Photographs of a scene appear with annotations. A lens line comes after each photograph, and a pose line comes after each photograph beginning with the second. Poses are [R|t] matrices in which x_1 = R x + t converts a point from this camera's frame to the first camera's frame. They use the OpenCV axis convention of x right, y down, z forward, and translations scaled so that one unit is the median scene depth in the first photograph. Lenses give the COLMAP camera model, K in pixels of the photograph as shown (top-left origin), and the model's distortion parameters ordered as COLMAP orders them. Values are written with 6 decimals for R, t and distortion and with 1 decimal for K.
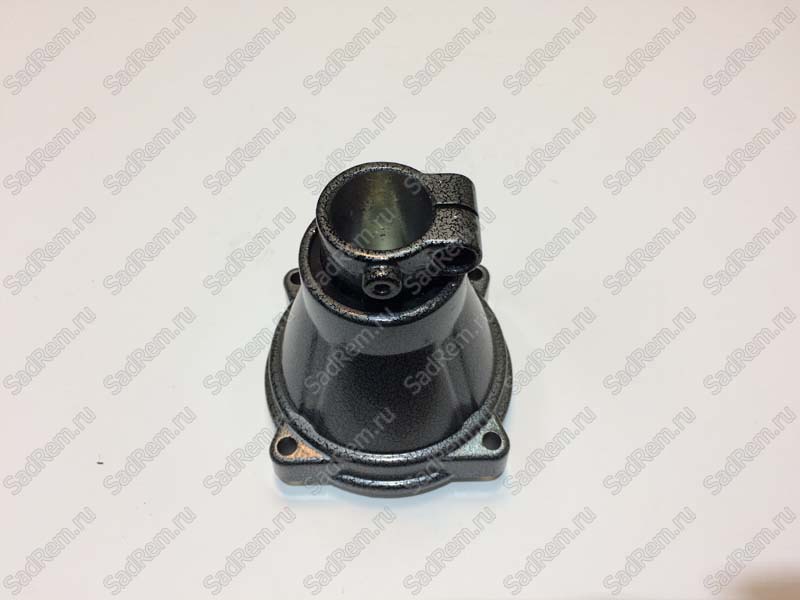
lens RADIAL K [[677.3, 0, 400.0], [0, 677.3, 300.0], [0, 0, 1]] dist [0.001110, 0.002331]
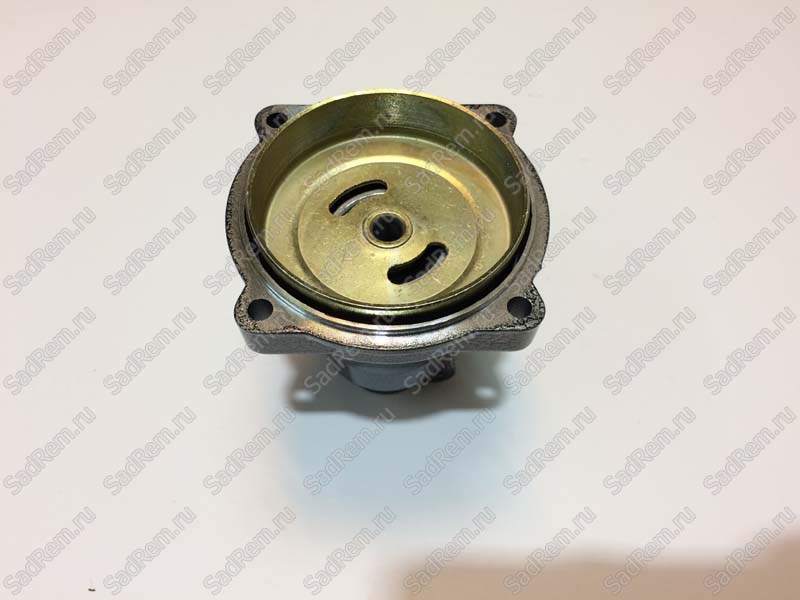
lens RADIAL K [[677.3, 0, 400.0], [0, 677.3, 300.0], [0, 0, 1]] dist [0.001110, 0.002331]
pose [[0.999999, -0.000499, -0.000981, 0.296402], [0.000499, 1.000000, 0.000174, 0.000001], [0.000981, -0.000175, 1.000000, 0.000093]]
